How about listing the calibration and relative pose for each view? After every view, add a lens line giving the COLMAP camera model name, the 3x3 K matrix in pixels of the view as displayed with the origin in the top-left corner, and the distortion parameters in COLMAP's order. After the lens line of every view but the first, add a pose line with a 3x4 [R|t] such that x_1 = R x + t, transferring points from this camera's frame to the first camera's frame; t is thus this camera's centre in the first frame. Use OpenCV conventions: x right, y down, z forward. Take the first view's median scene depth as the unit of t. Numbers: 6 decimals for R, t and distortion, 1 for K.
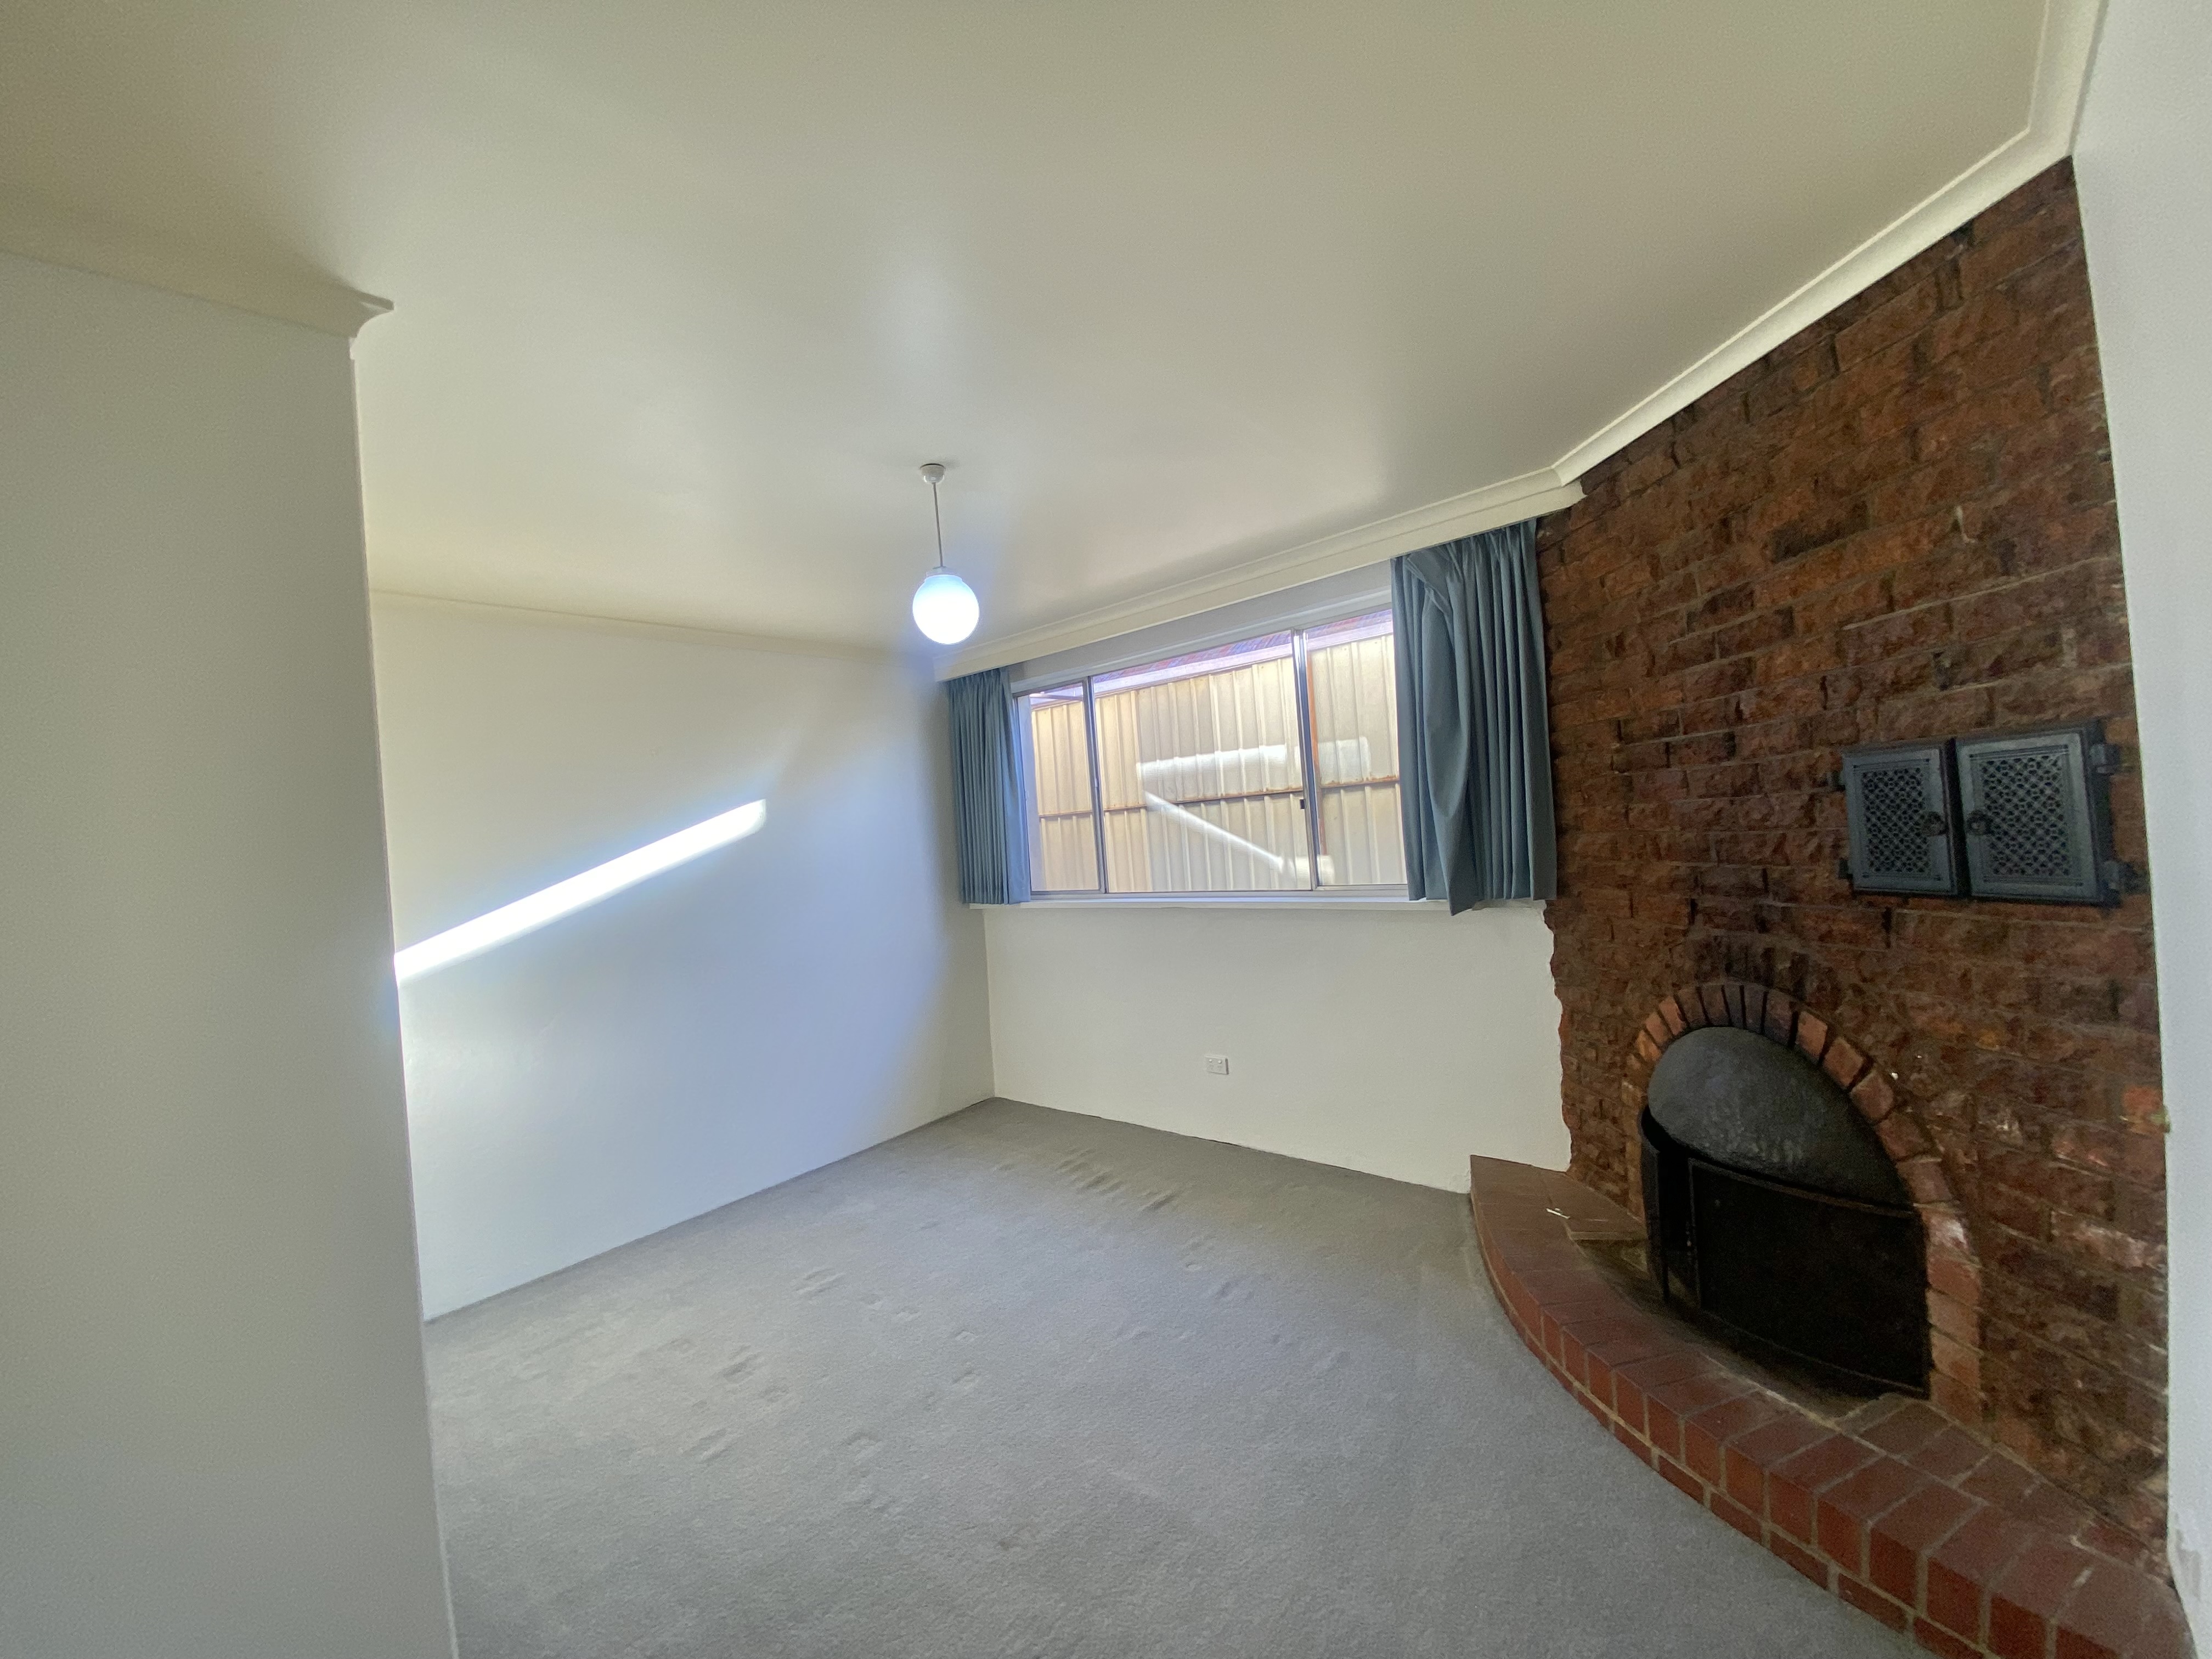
lens RADIAL K [[895.3, 0, 1100.1], [0, 895.3, 838.0], [0, 0, 1]] dist [0.028846, -0.000069]
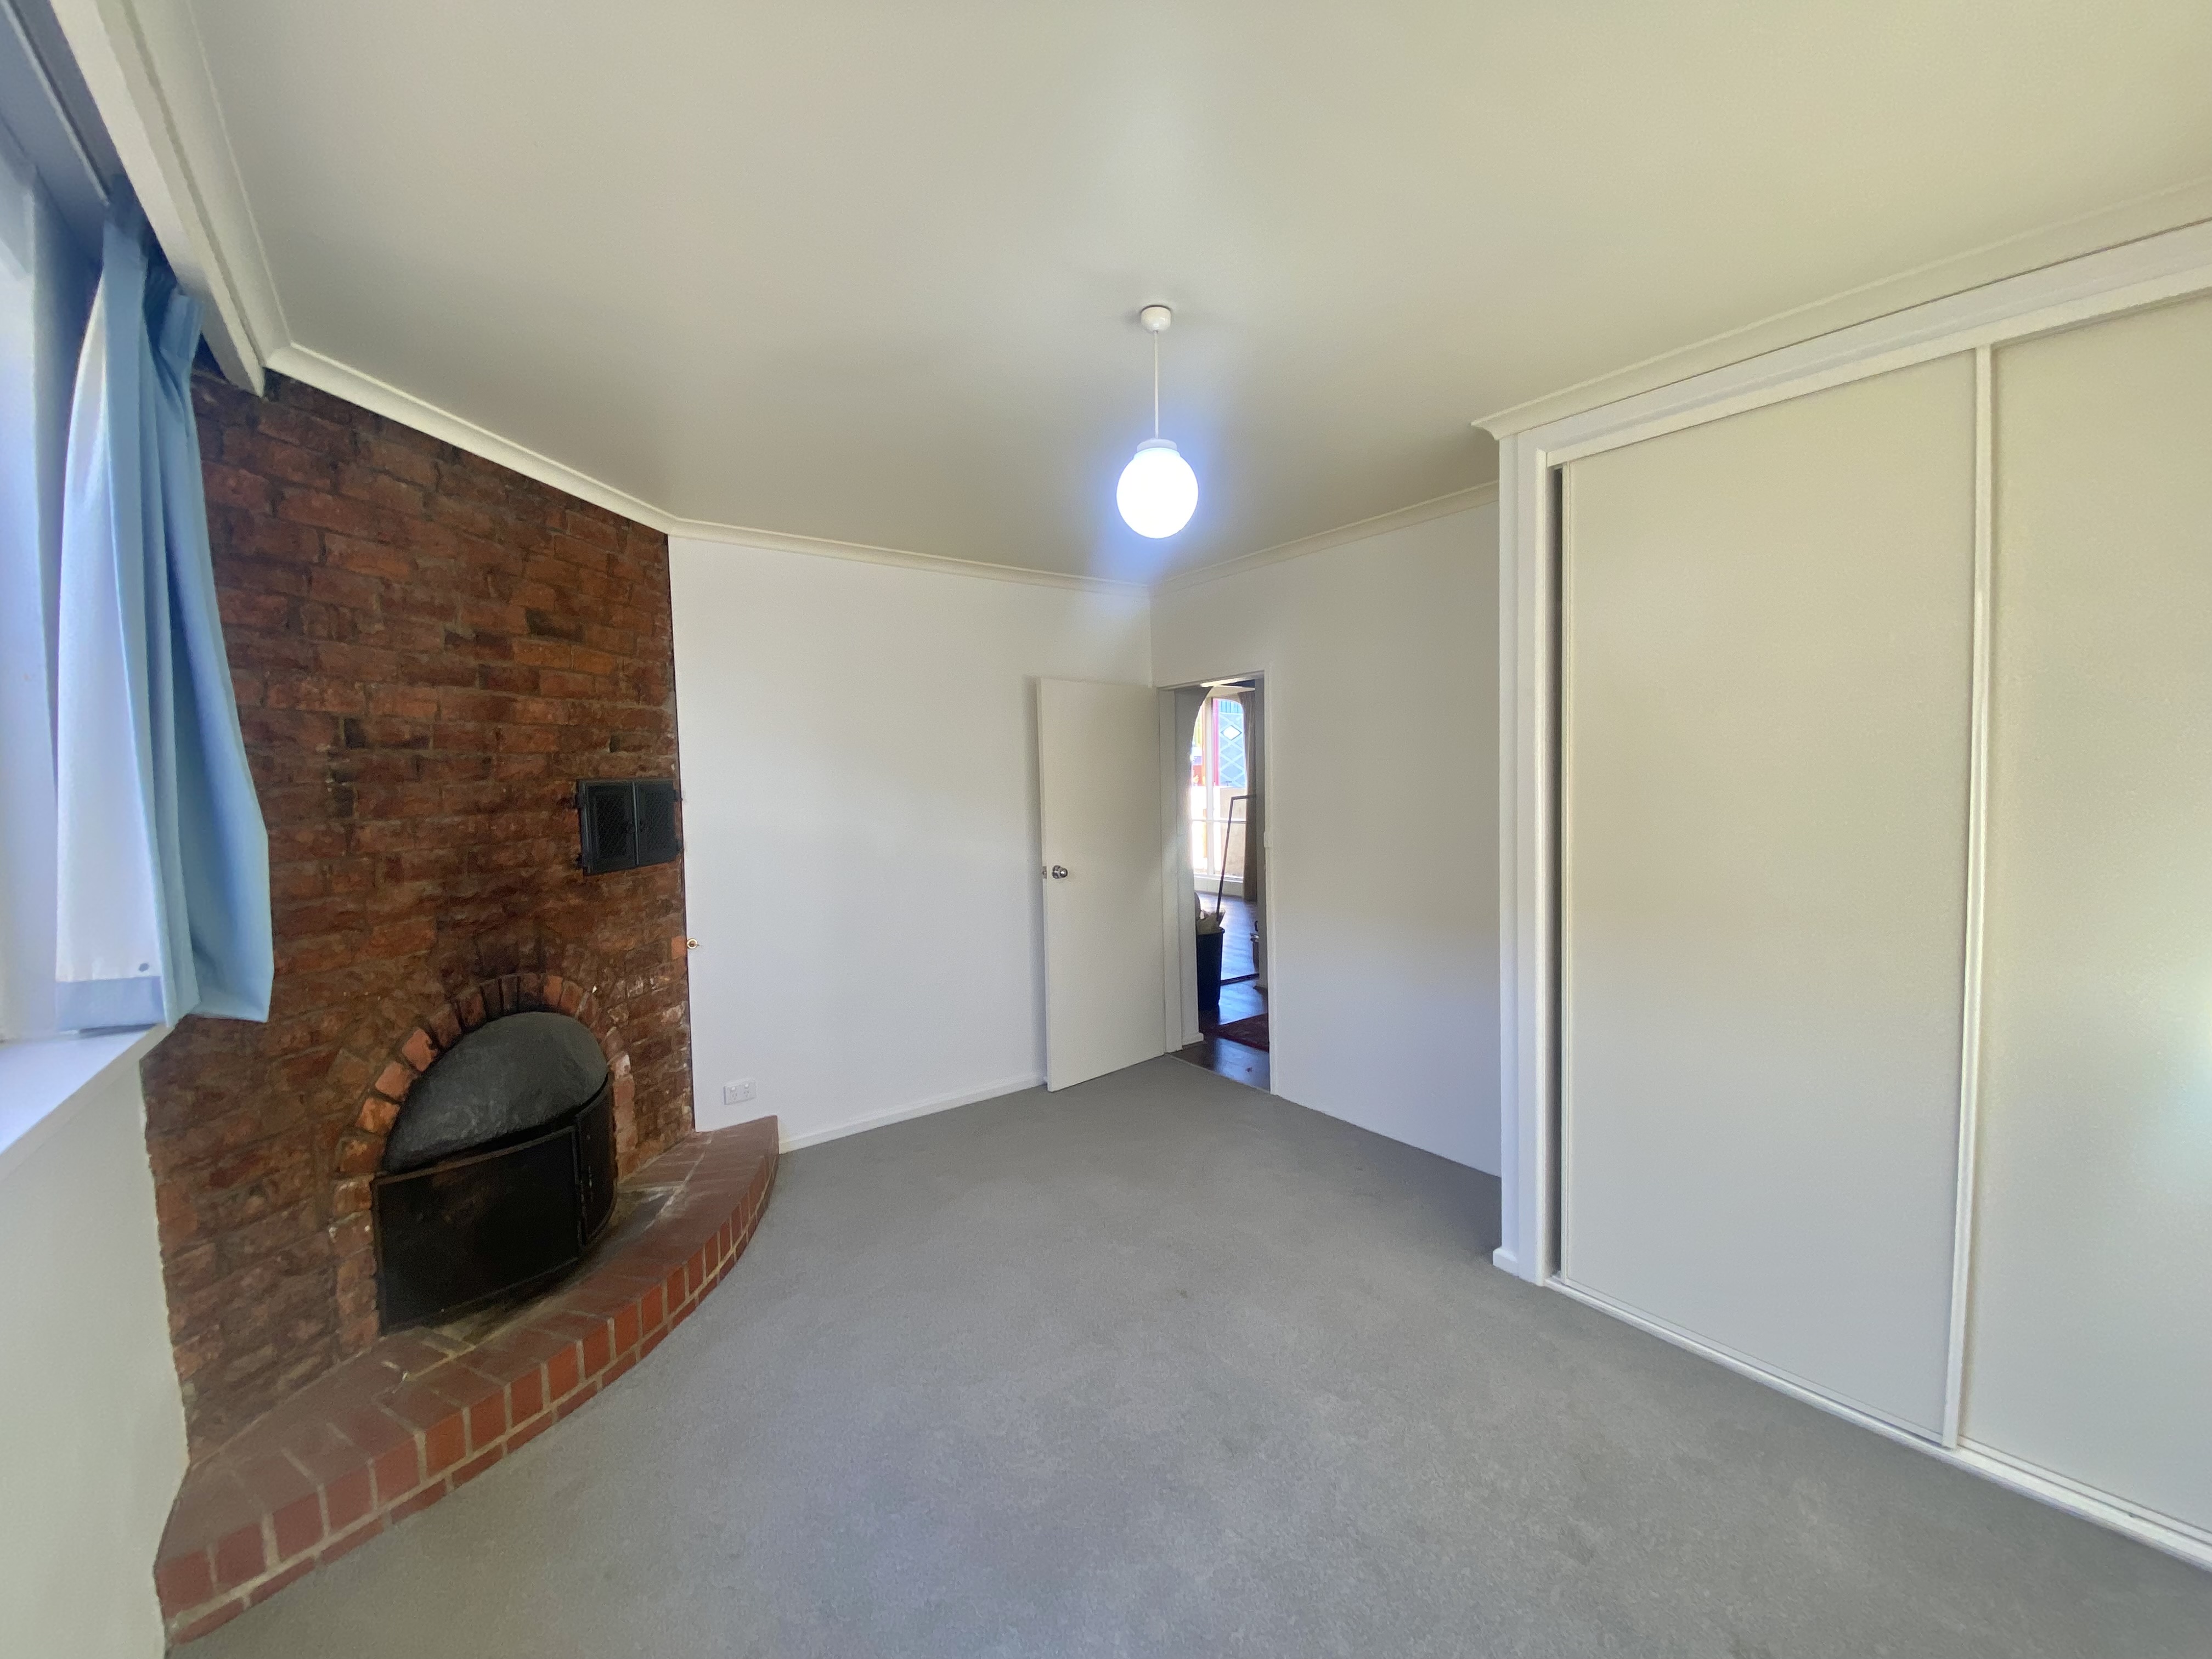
lens RADIAL K [[906.9, 0, 1106.9], [0, 906.9, 819.1], [0, 0, 1]] dist [0.001408, -0.000159]
pose [[-0.968165, 0.108894, 0.225387, -0.199221], [0.119549, 0.992241, 0.034133, 0.010717], [-0.219921, 0.059991, -0.973671, 1.255023]]
